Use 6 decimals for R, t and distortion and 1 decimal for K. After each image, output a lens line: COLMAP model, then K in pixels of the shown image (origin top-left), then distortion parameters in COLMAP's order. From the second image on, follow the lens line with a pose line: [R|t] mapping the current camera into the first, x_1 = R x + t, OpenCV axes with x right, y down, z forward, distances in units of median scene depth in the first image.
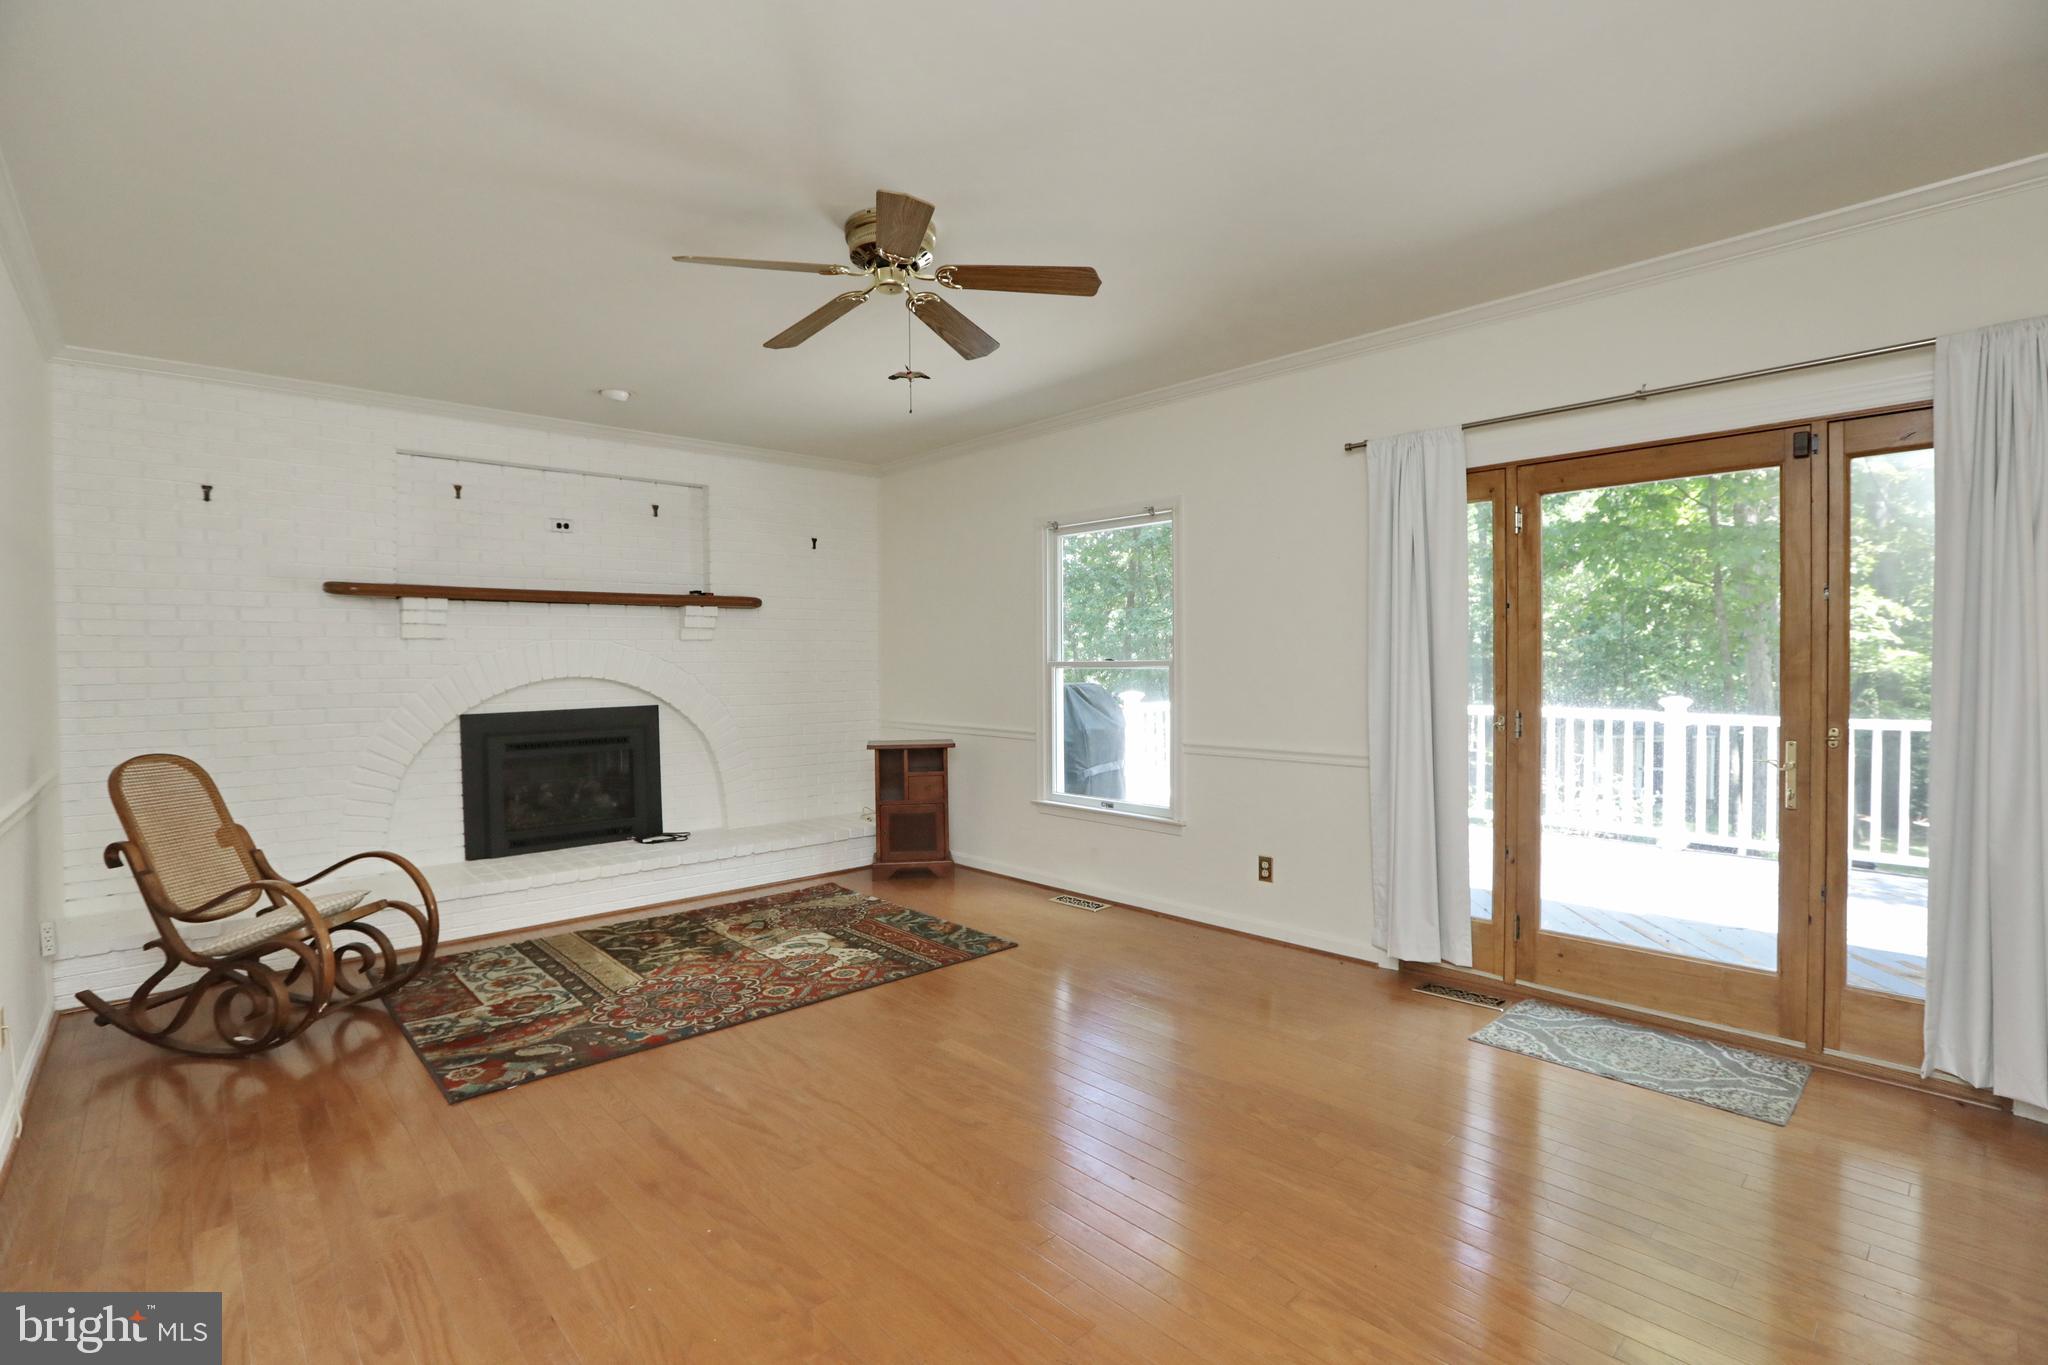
lens RADIAL K [[979.6, 0, 1025.8], [0, 979.6, 676.1], [0, 0, 1]] dist [-0.068733, 0.041045]
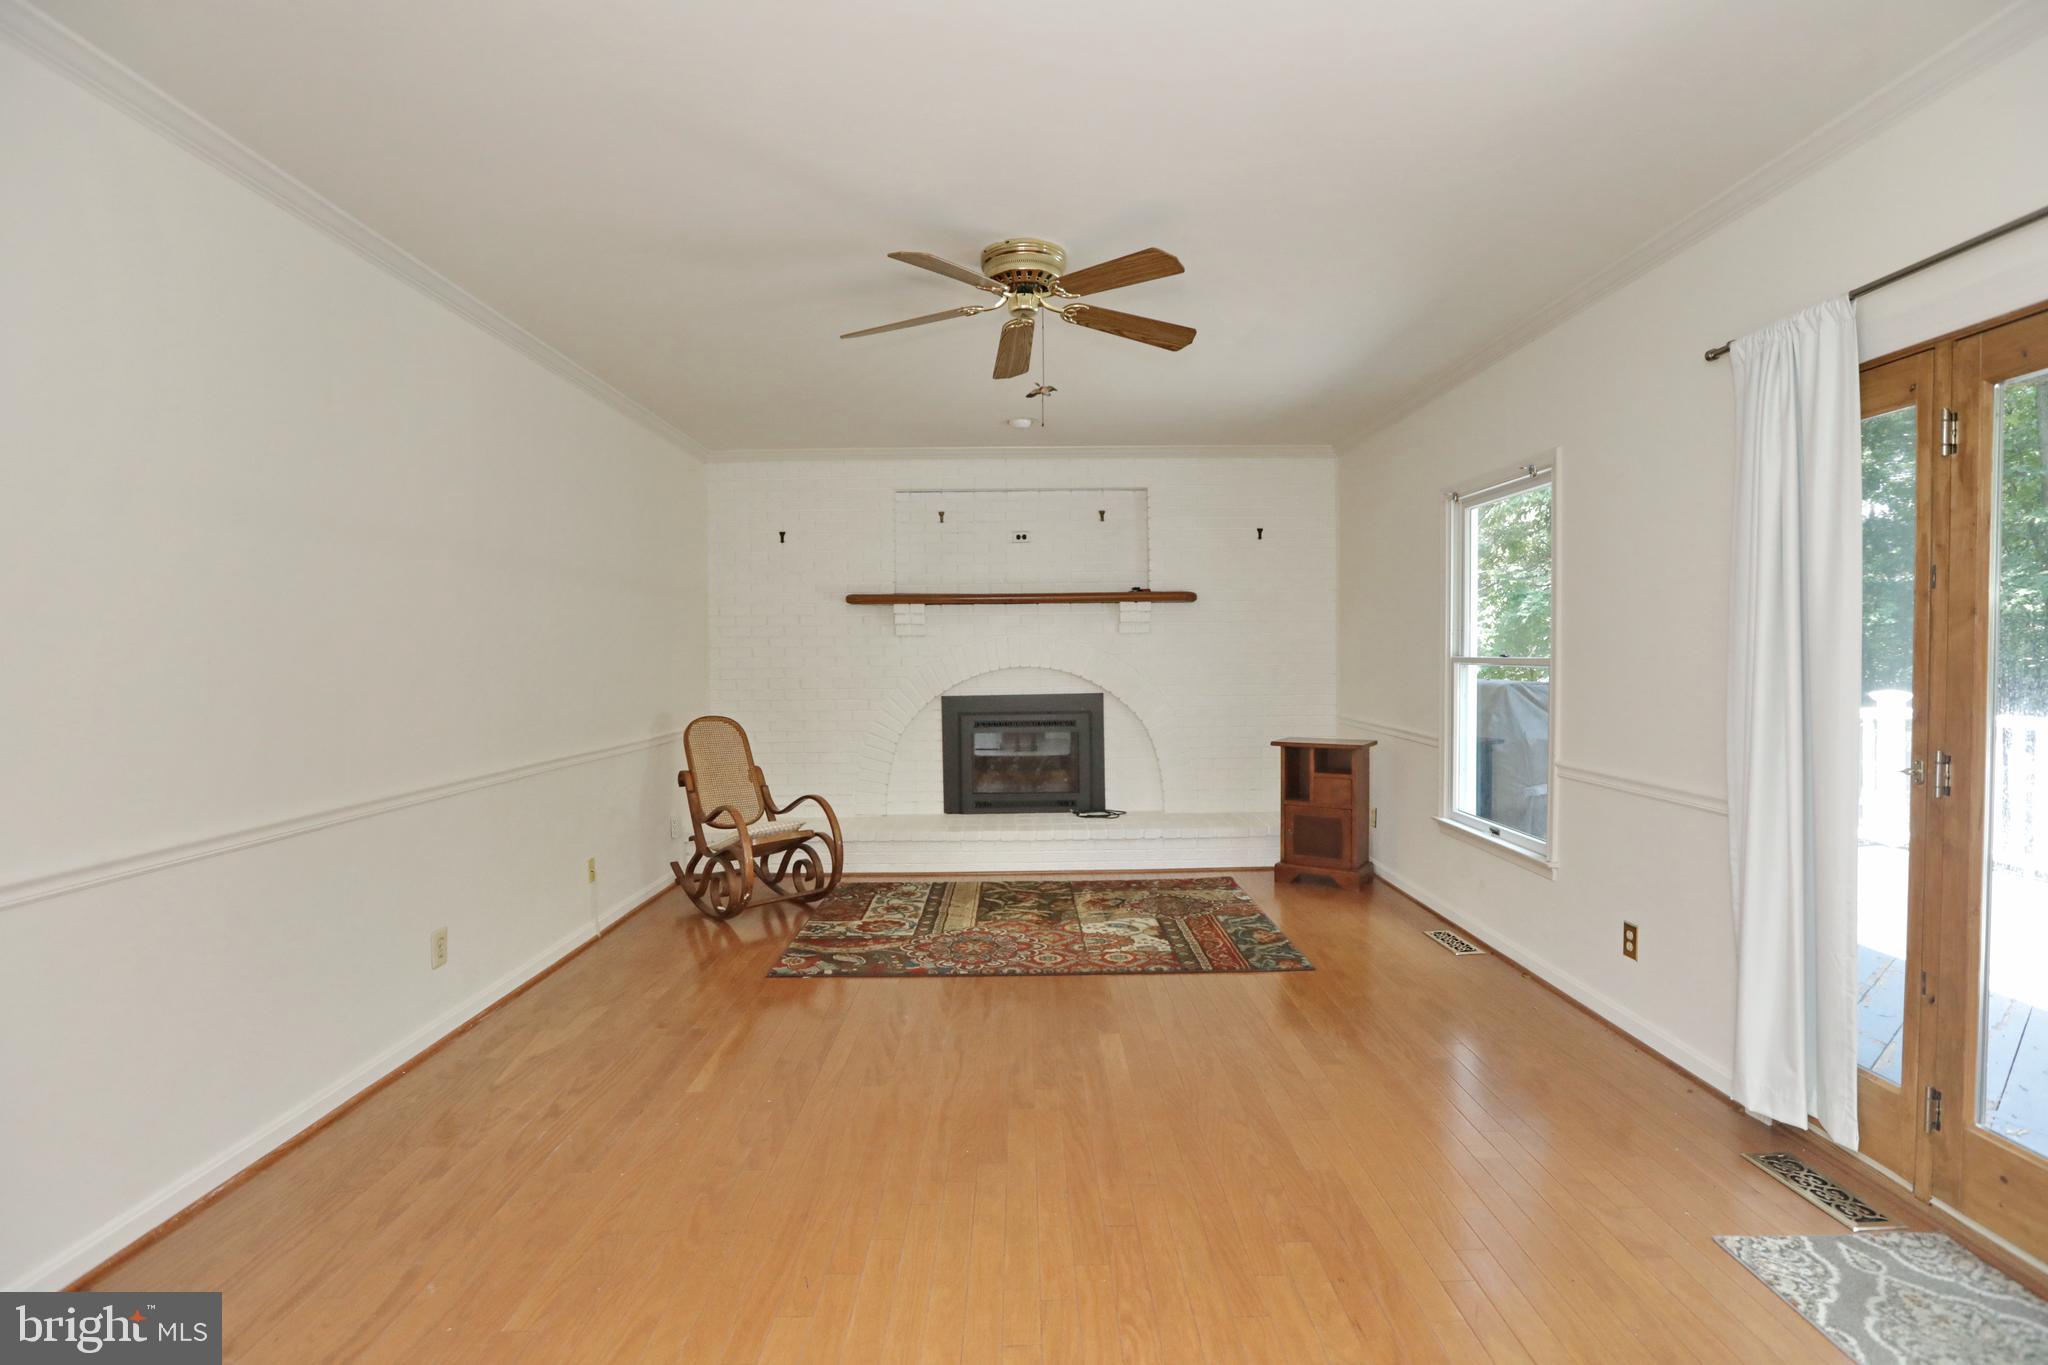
lens RADIAL K [[1018.8, 0, 1028.4], [0, 1018.8, 675.1], [0, 0, 1]] dist [-0.059770, 0.032728]
pose [[0.722243, 0.020321, -0.691341, 0.472808], [-0.009167, 0.999762, 0.019810, -0.016716], [0.691579, -0.007970, 0.722257, 0.144387]]
